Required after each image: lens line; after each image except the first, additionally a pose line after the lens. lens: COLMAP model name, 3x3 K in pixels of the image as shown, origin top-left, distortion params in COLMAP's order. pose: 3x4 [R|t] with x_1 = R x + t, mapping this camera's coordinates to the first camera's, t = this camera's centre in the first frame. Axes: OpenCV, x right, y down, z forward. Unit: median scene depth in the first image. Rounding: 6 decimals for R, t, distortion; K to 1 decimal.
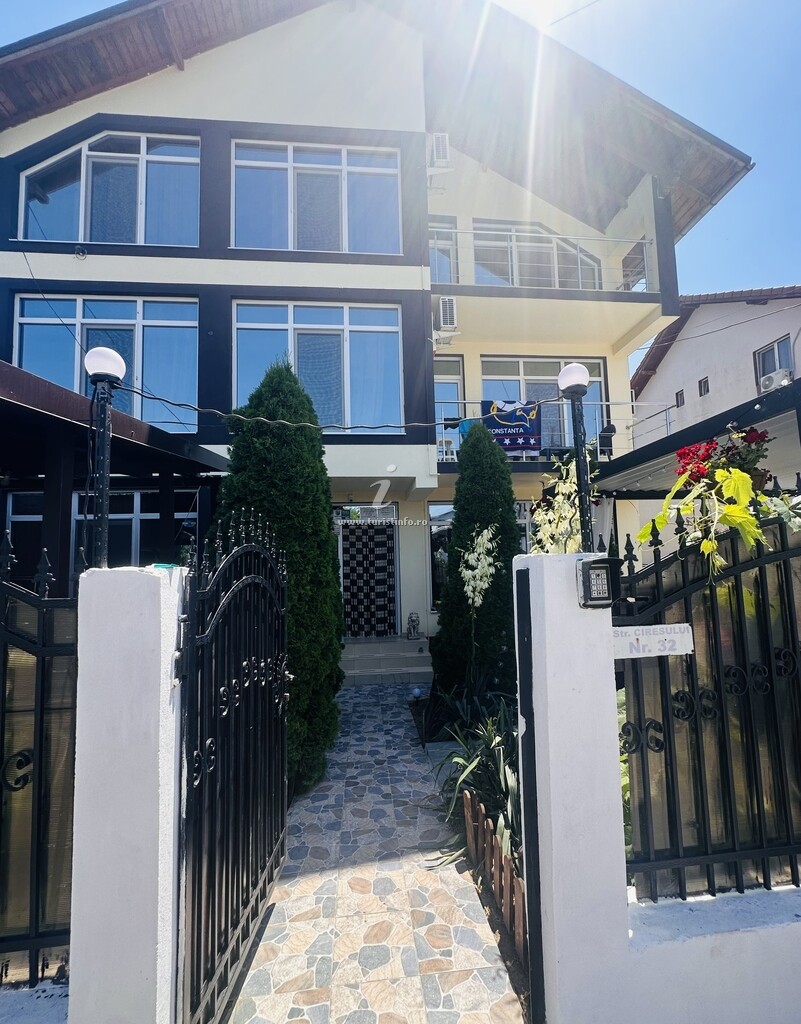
lens RADIAL K [[485.9, 0, 403.3], [0, 485.9, 538.9], [0, 0, 1]] dist [-0.001347, -0.000189]
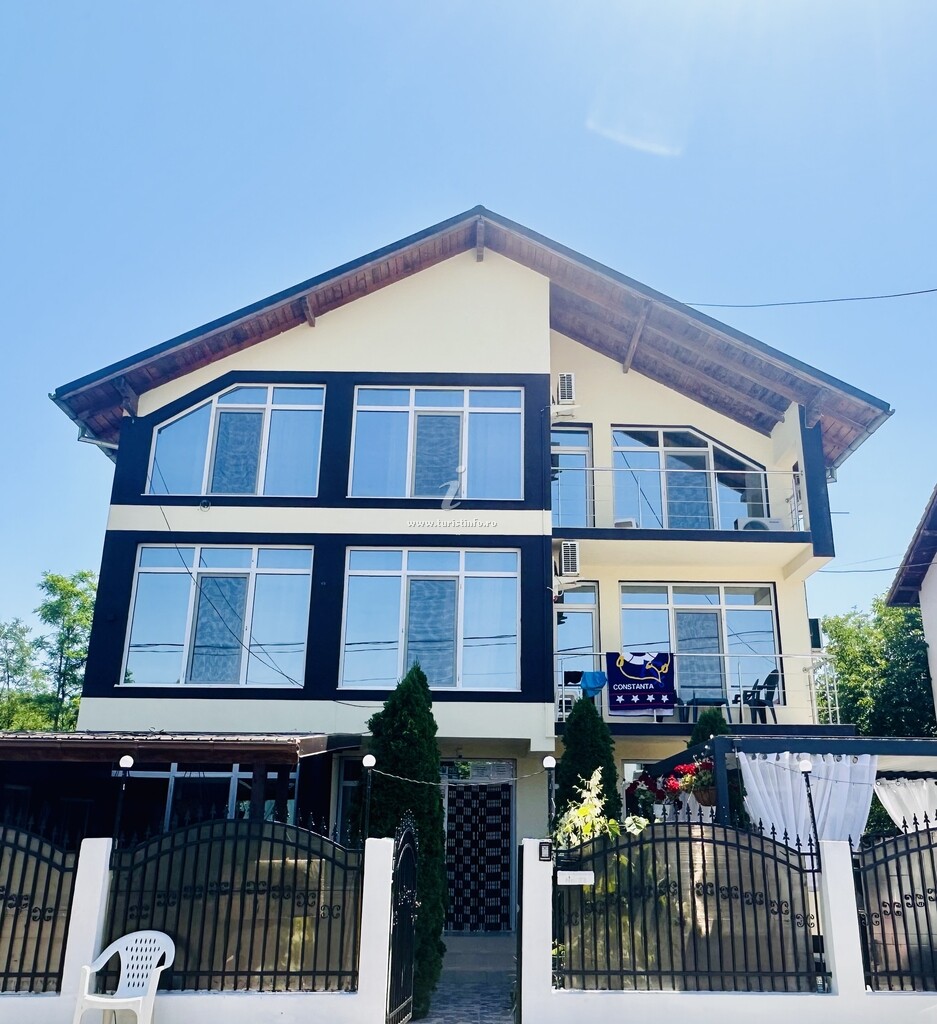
lens RADIAL K [[973.7, 0, 490.6], [0, 973.7, 514.6], [0, 0, 1]] dist [-0.008524, -0.003234]
pose [[0.996466, 0.009601, -0.083441, 0.096781], [-0.031070, 0.965110, -0.259995, -0.054496], [0.078034, 0.261669, 0.961998, -0.857459]]
